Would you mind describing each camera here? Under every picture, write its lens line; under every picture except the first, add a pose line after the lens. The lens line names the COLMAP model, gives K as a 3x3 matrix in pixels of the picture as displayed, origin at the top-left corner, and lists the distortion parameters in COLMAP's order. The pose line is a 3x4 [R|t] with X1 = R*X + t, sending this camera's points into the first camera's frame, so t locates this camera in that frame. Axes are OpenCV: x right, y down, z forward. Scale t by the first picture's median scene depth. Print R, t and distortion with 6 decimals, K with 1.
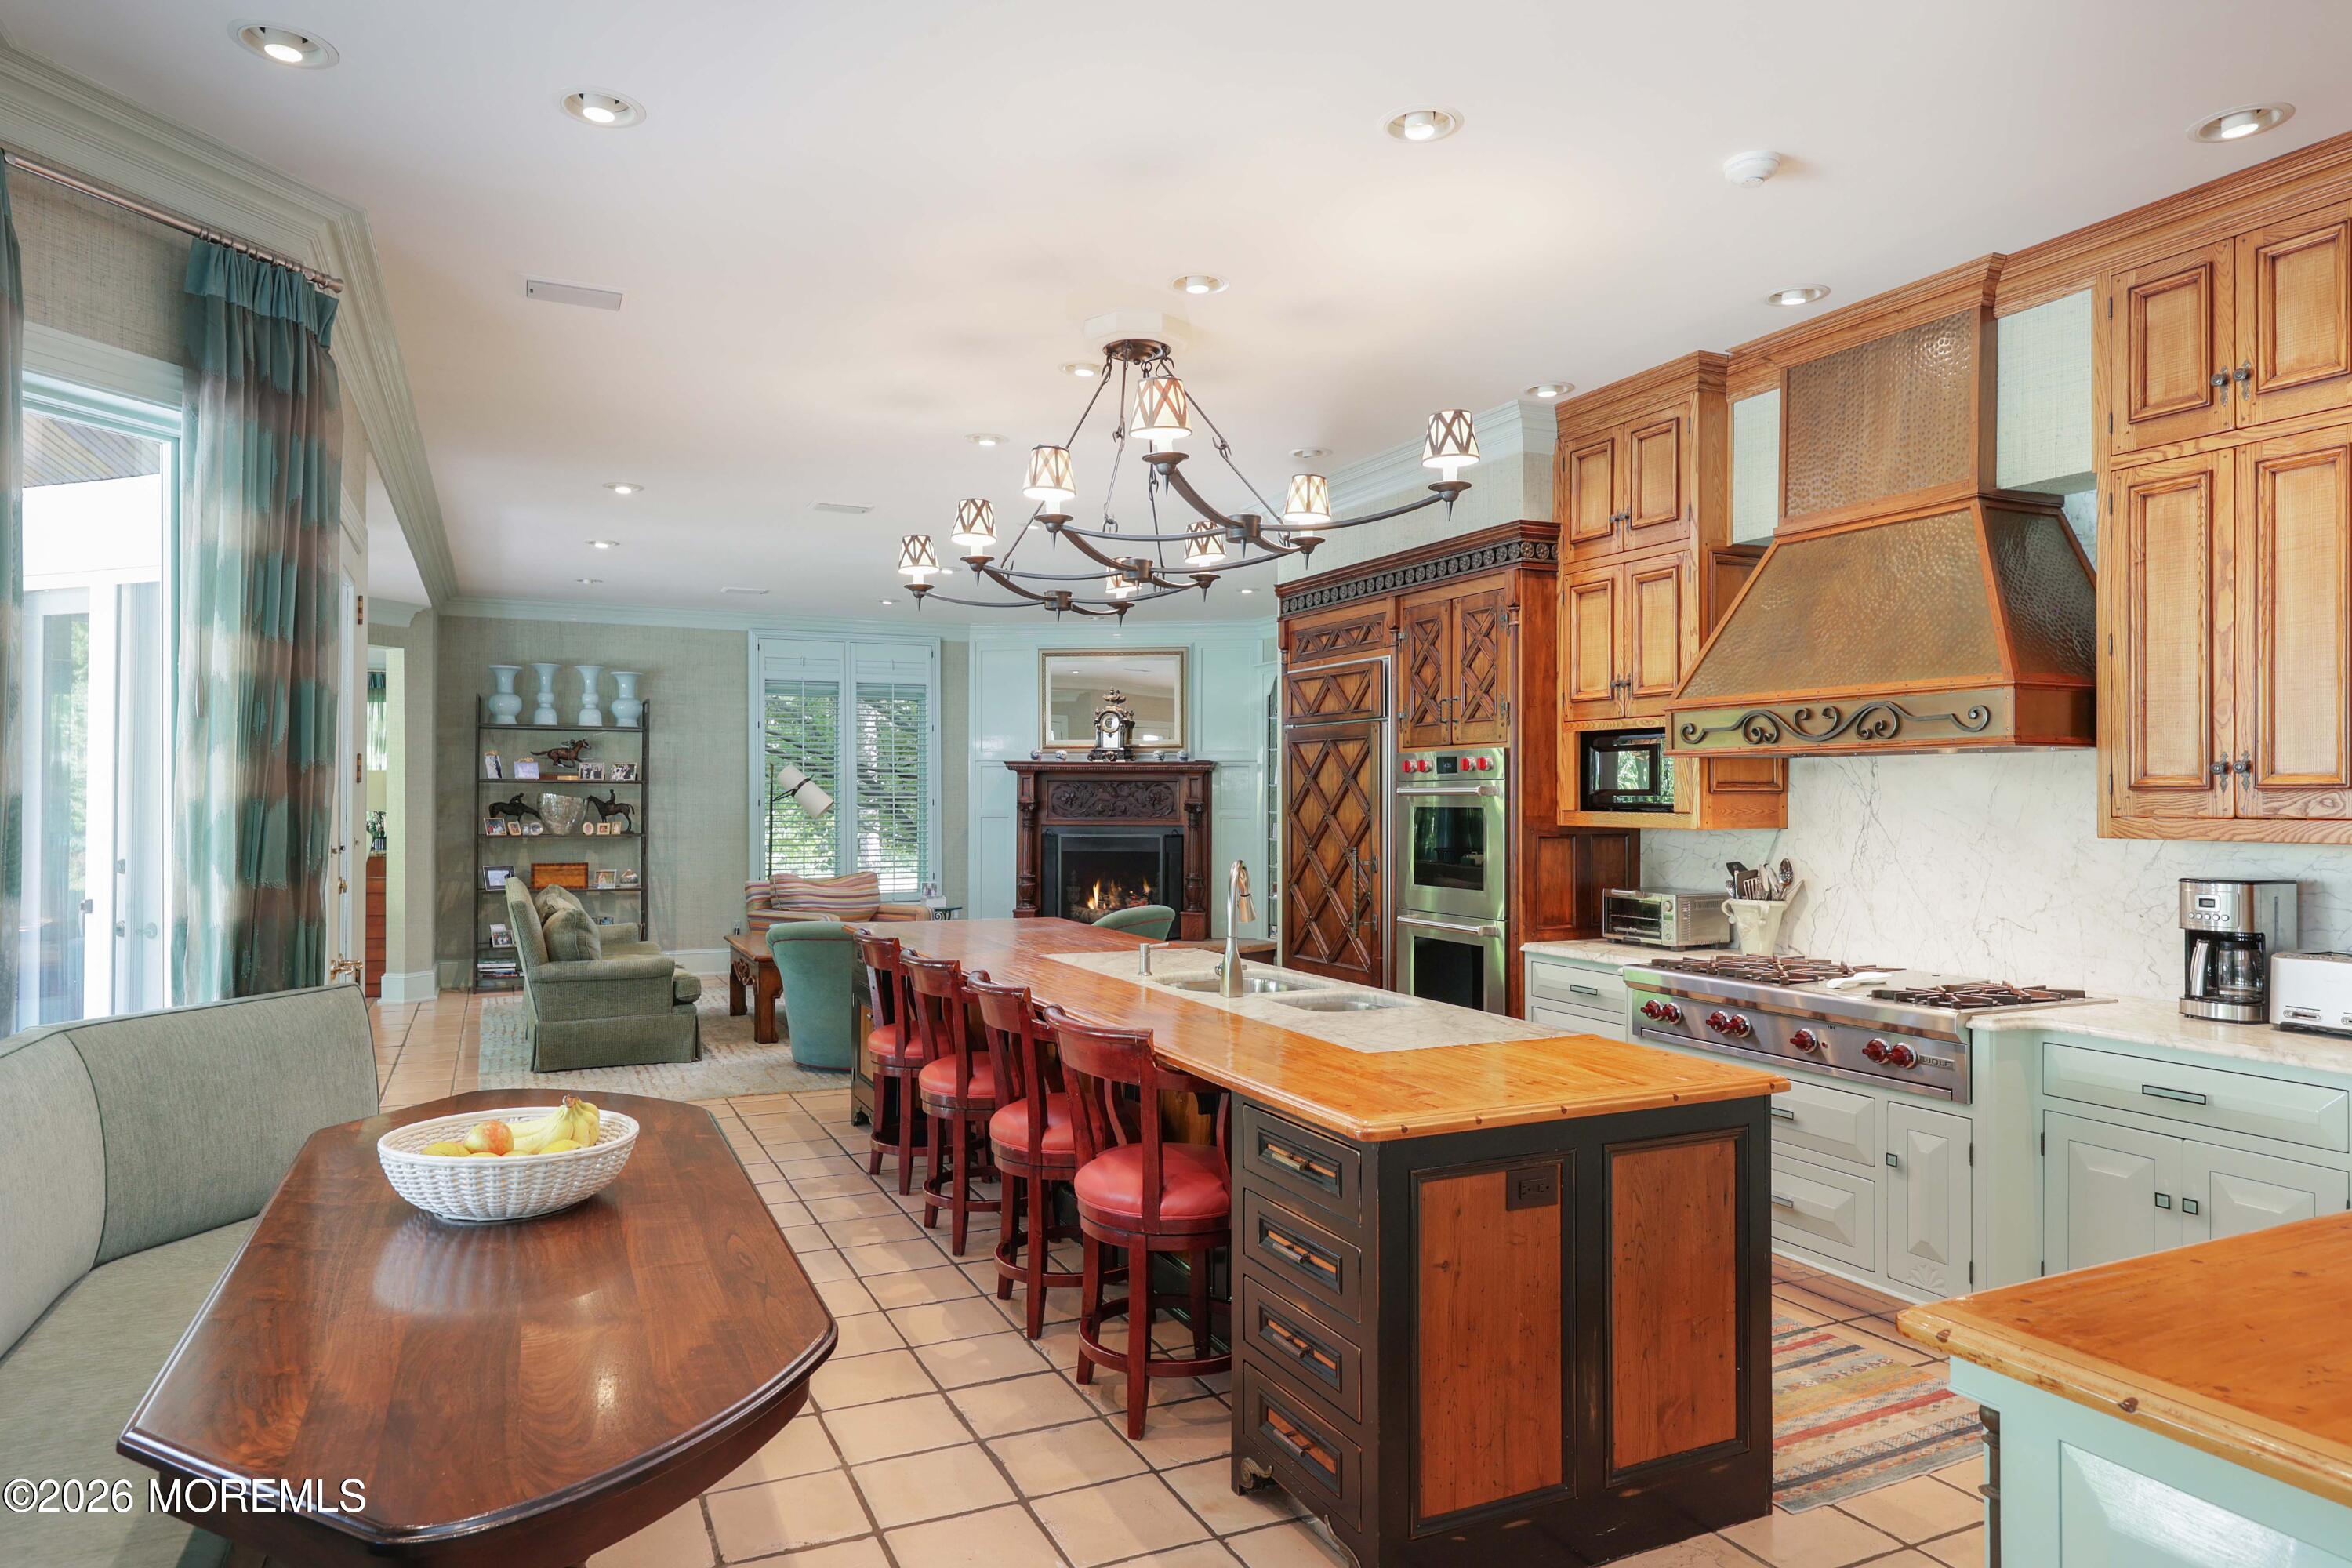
lens RADIAL K [[1474.2, 0, 1182.5], [0, 1474.2, 788.3], [0, 0, 1]] dist [0.011259, 0.000403]
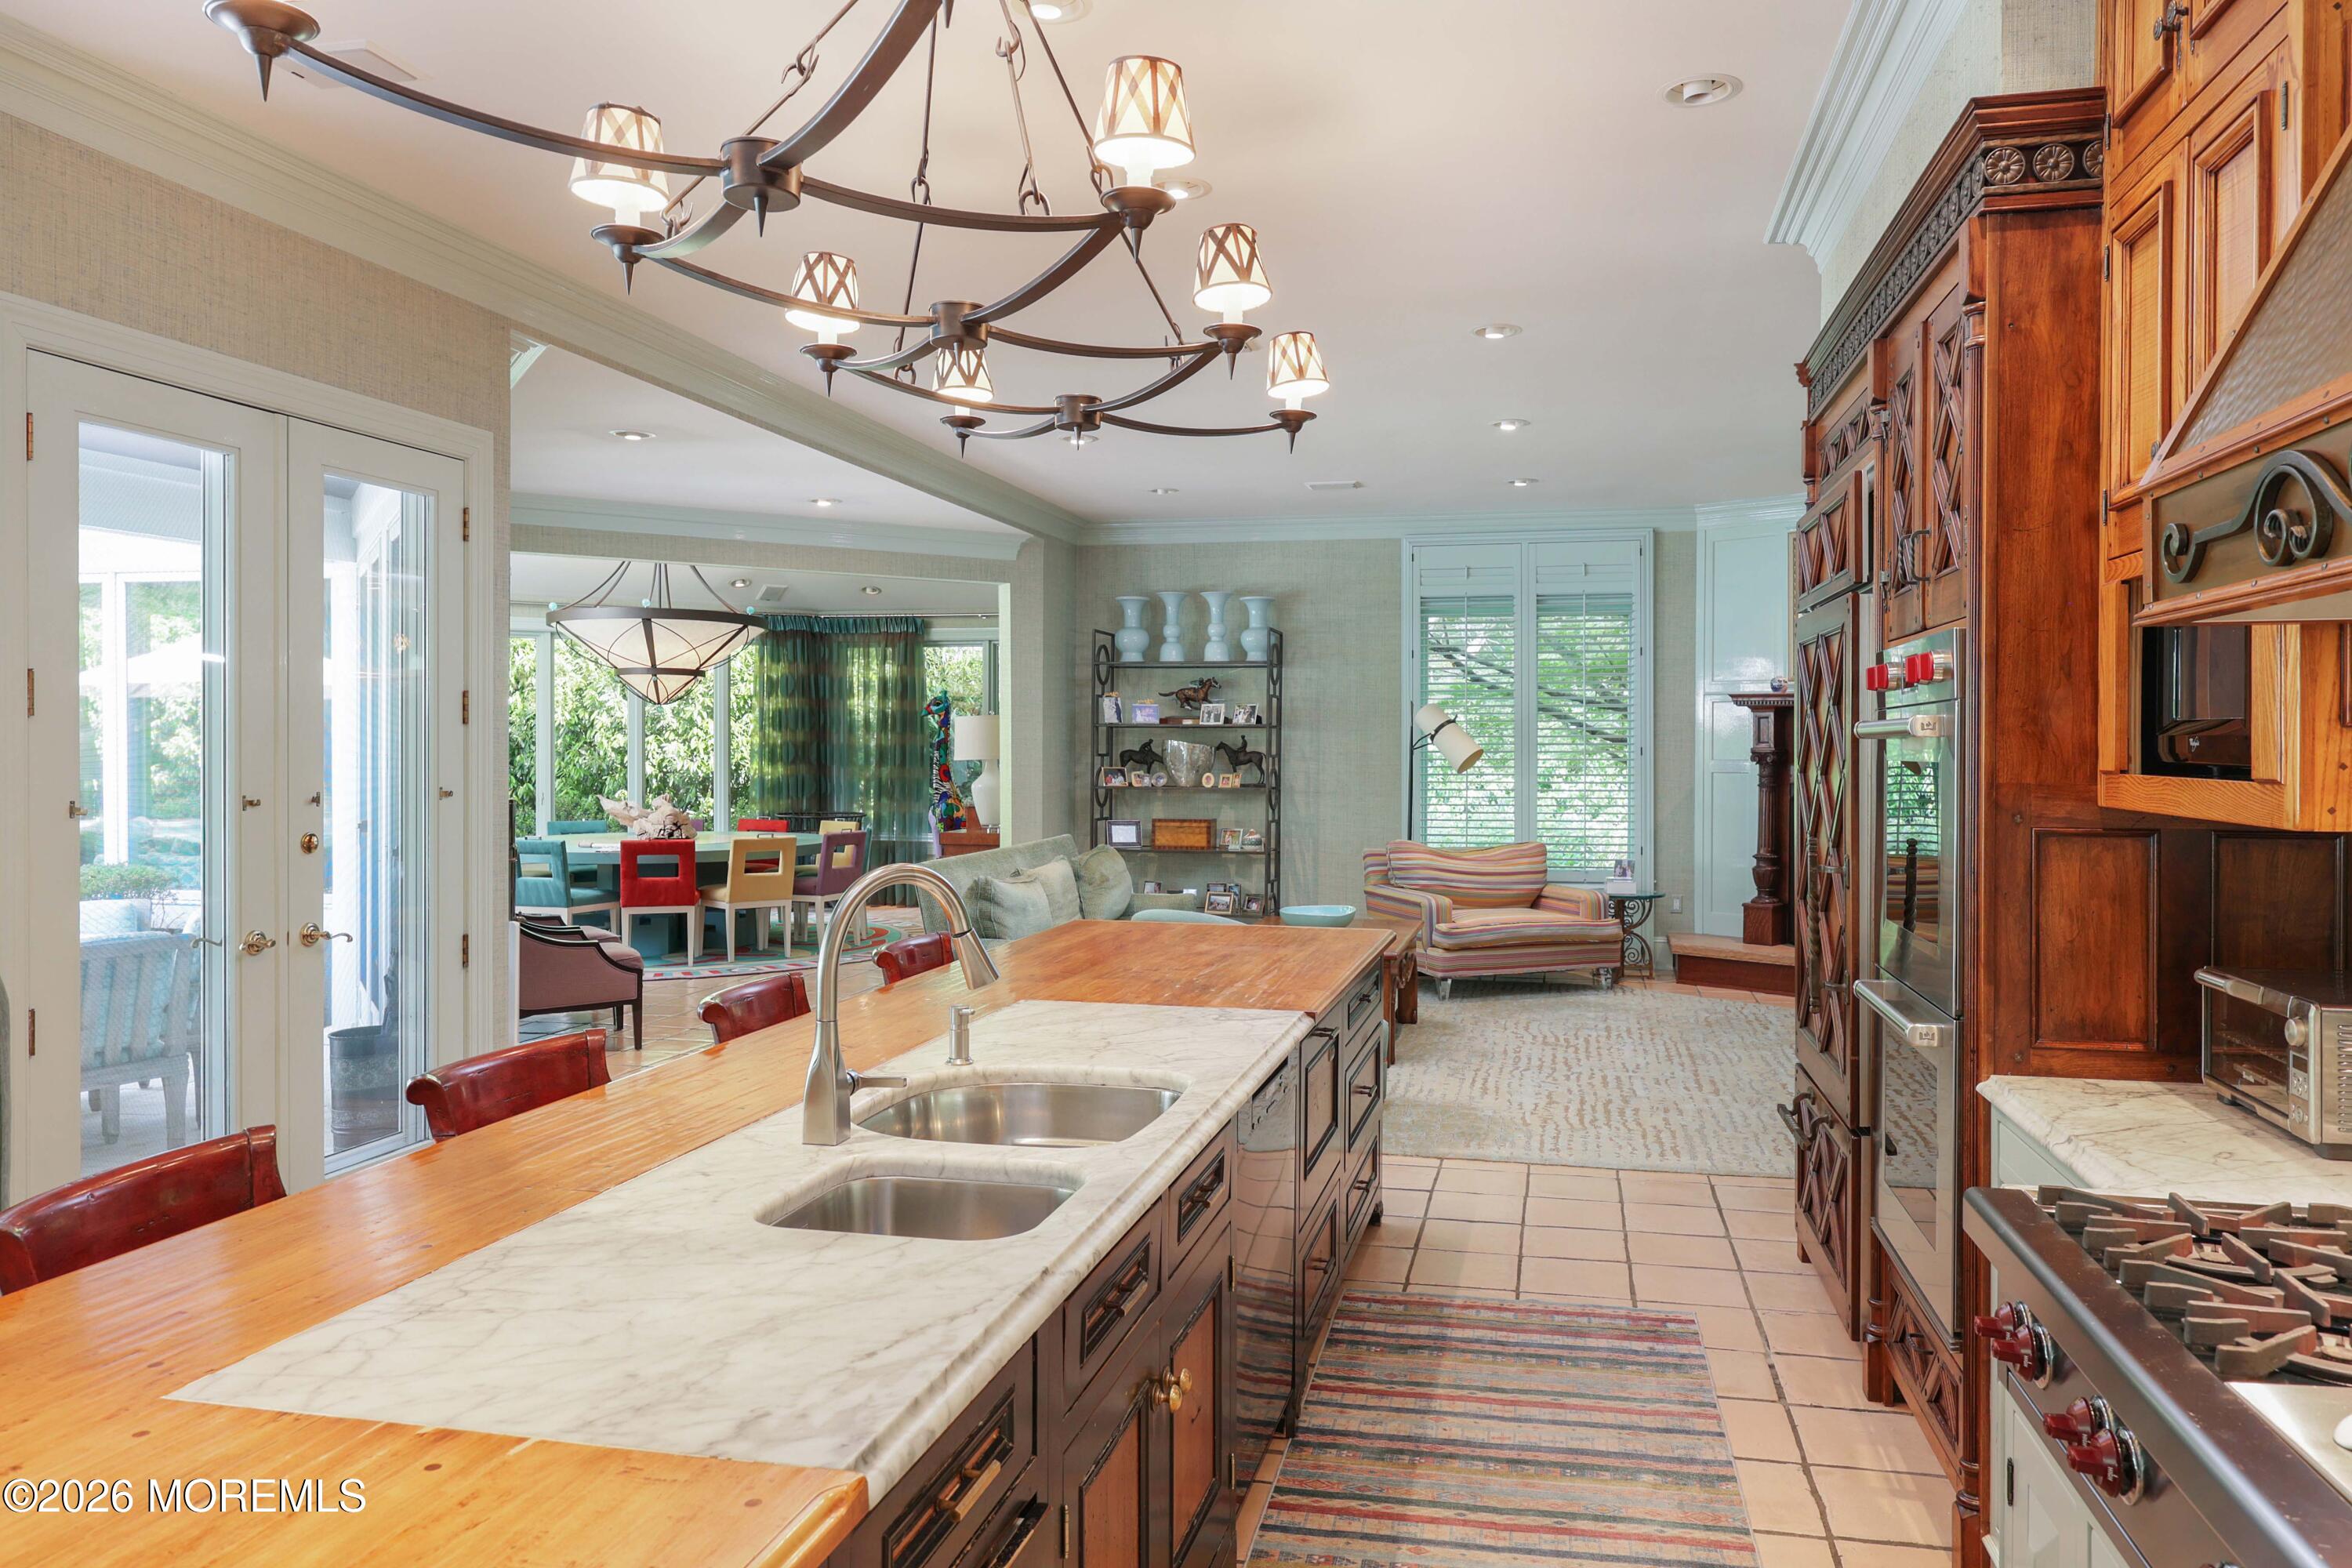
lens RADIAL K [[1628.0, 0, 1178.9], [0, 1628.0, 772.4], [0, 0, 1]] dist [-0.001779, -0.005883]
pose [[0.791332, 0.010446, -0.611298, 0.164196], [0.003368, 0.999764, 0.021443, 0.002146], [0.611378, -0.019027, 0.791110, 0.232899]]
